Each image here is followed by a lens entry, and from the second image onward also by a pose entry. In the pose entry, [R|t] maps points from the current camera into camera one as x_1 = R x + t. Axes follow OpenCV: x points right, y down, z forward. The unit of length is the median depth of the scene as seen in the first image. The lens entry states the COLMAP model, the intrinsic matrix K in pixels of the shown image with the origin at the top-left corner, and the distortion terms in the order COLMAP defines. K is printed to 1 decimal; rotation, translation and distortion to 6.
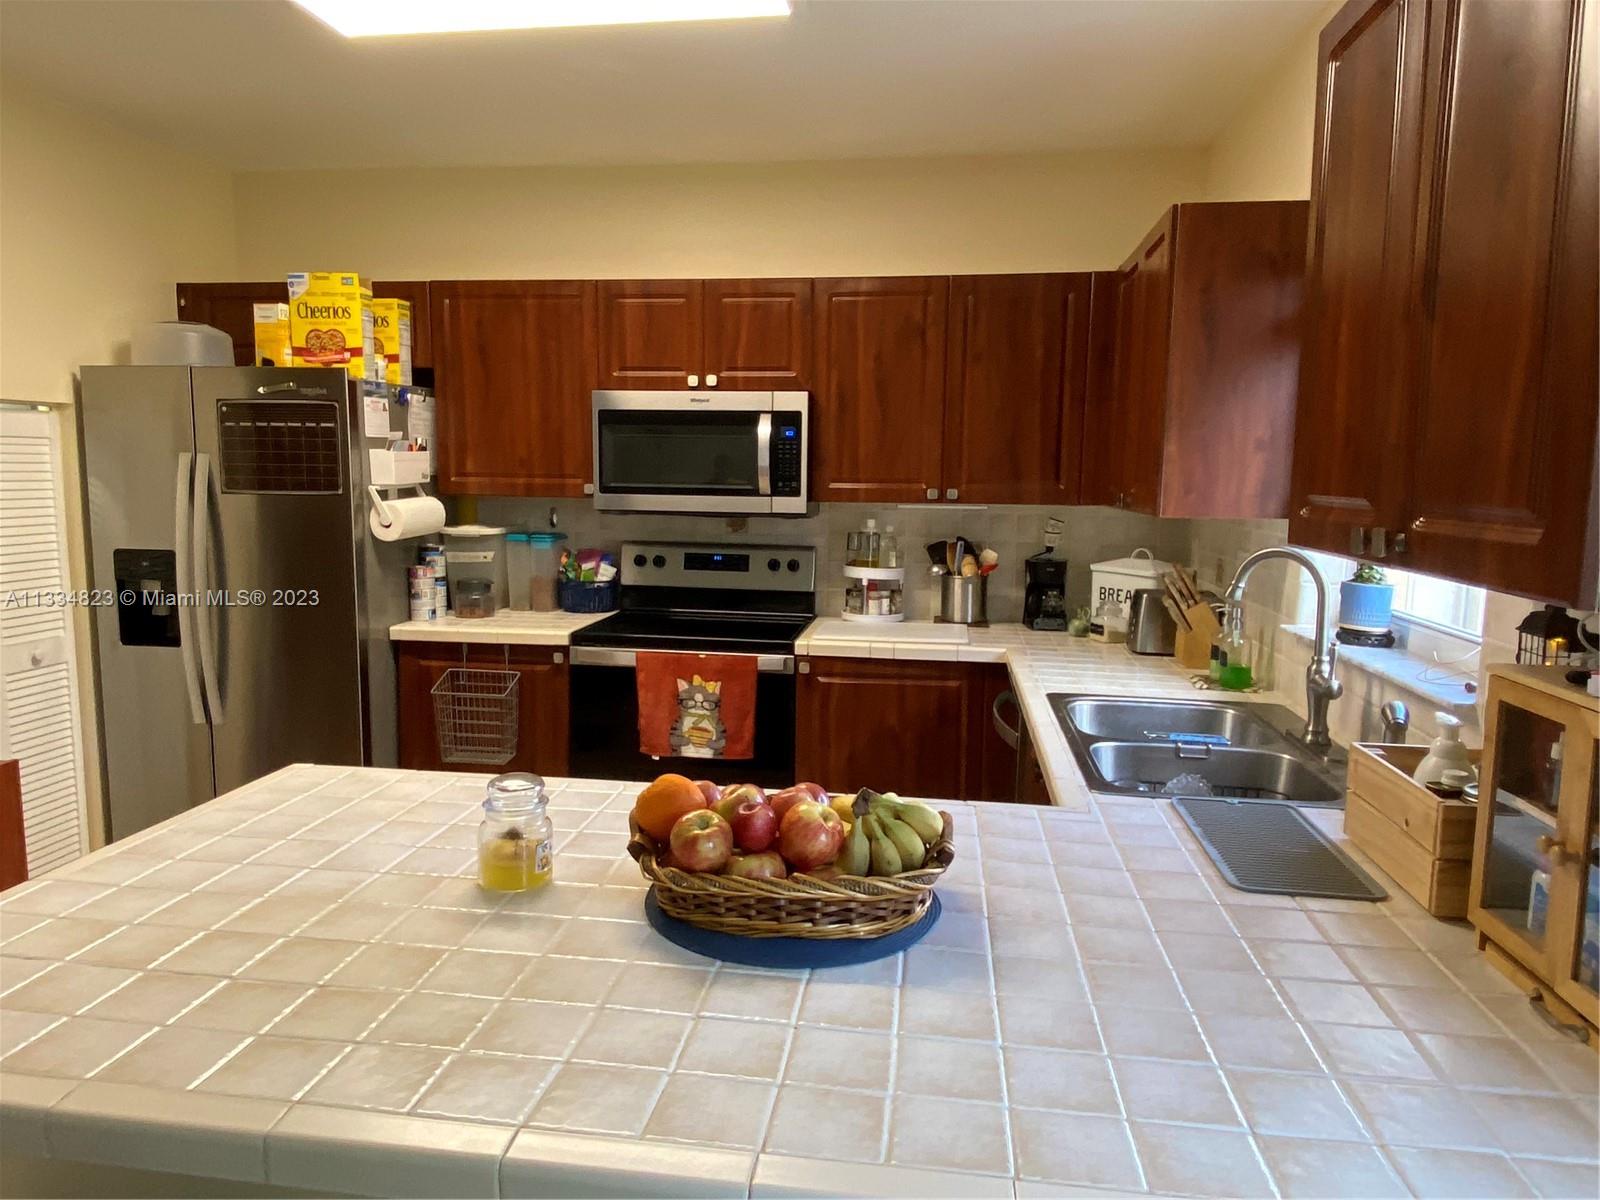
lens RADIAL K [[1052.5, 0, 809.5], [0, 1052.5, 596.3], [0, 0, 1]] dist [0.053052, -0.059745]
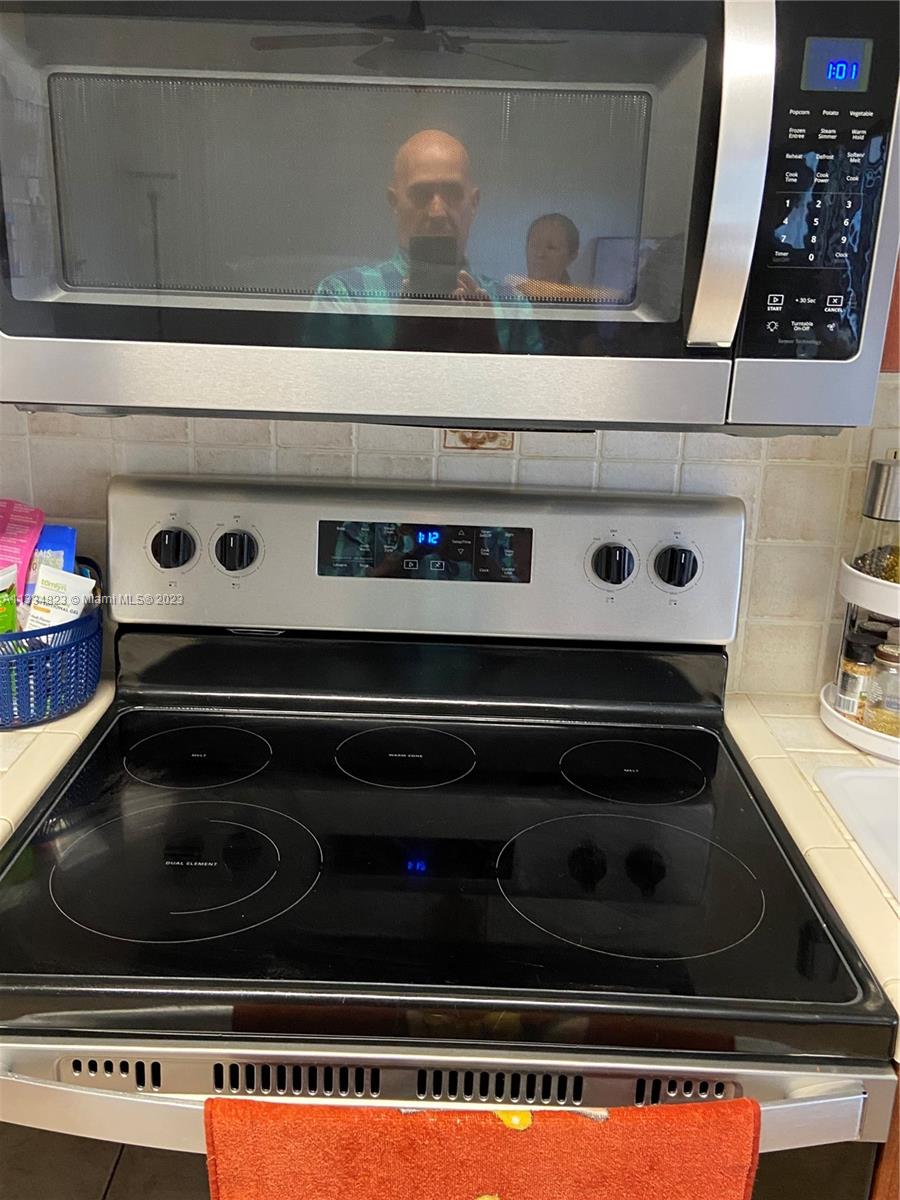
lens RADIAL K [[1114.4, 0, 438.9], [0, 1114.4, 595.3], [0, 0, 1]] dist [0.068212, 0.000000]
pose [[0.993280, -0.020111, 0.113971, -0.135327], [-0.000629, 0.983833, 0.179086, -0.087425], [-0.115730, -0.177954, 0.977210, 0.748969]]
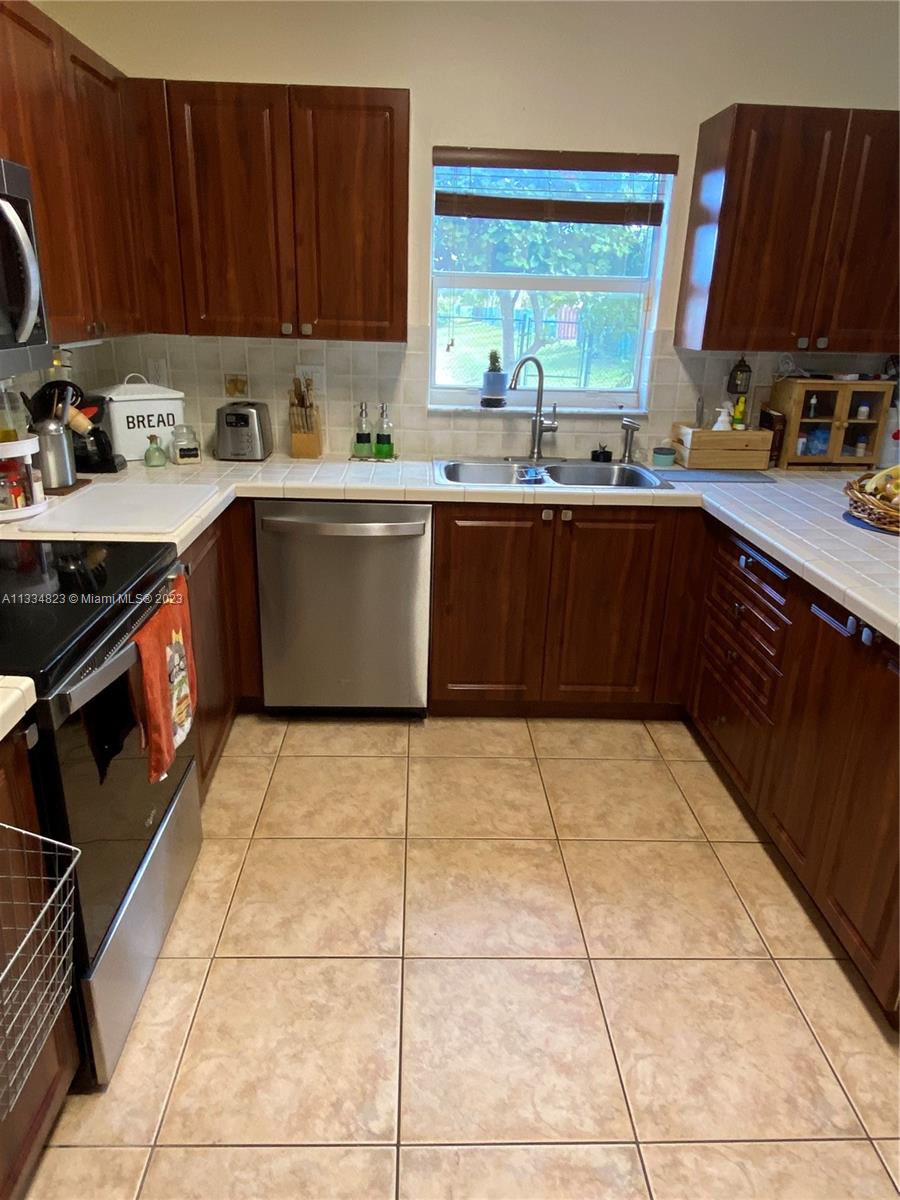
lens RADIAL K [[789.3, 0, 445.6], [0, 789.3, 590.1], [0, 0, 1]] dist [0.053052, -0.059745]
pose [[-0.164782, -0.347017, 0.923269, -0.563078], [0.087087, 0.927291, 0.364071, -0.109911], [-0.982478, 0.140397, -0.122580, 0.840122]]
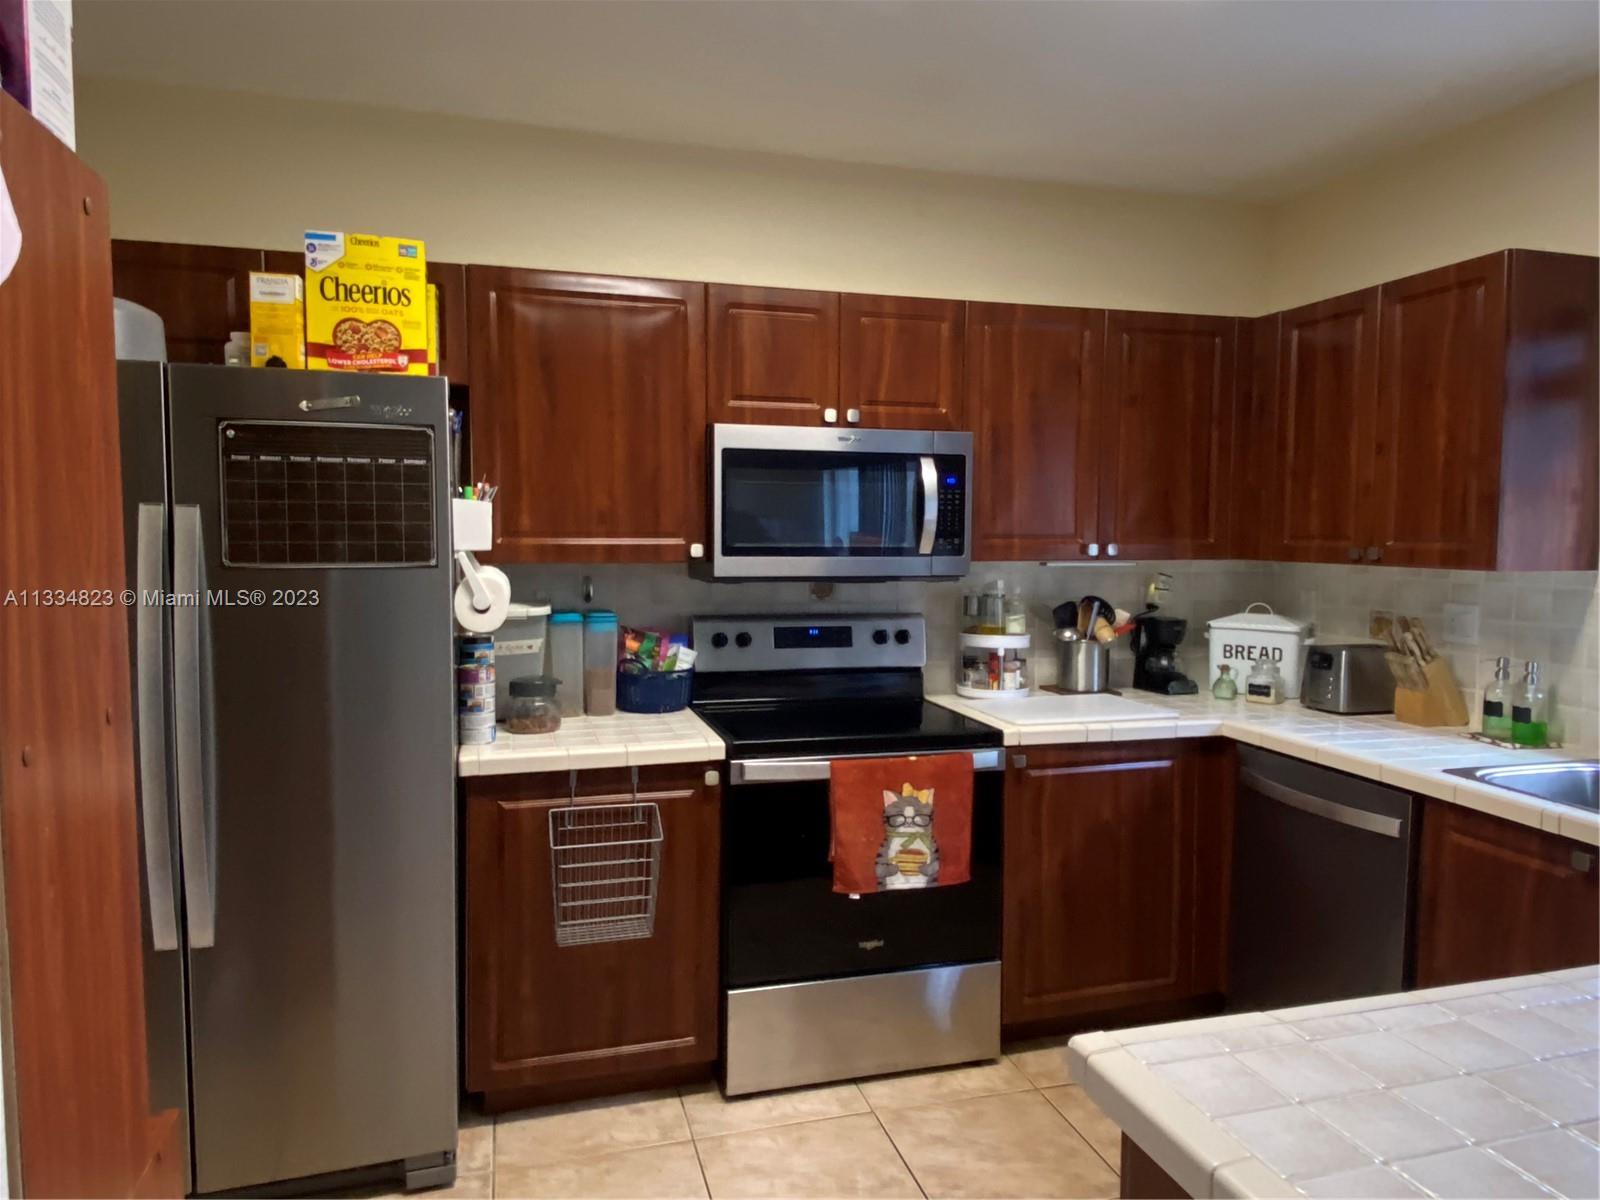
lens RADIAL K [[1052.5, 0, 815.5], [0, 1052.5, 588.4], [0, 0, 1]] dist [0.053052, -0.059745]
pose [[0.915296, -0.030491, 0.401625, -0.456719], [0.053757, 0.997458, -0.046784, -0.035475], [-0.399178, 0.064411, 0.914608, 0.280370]]
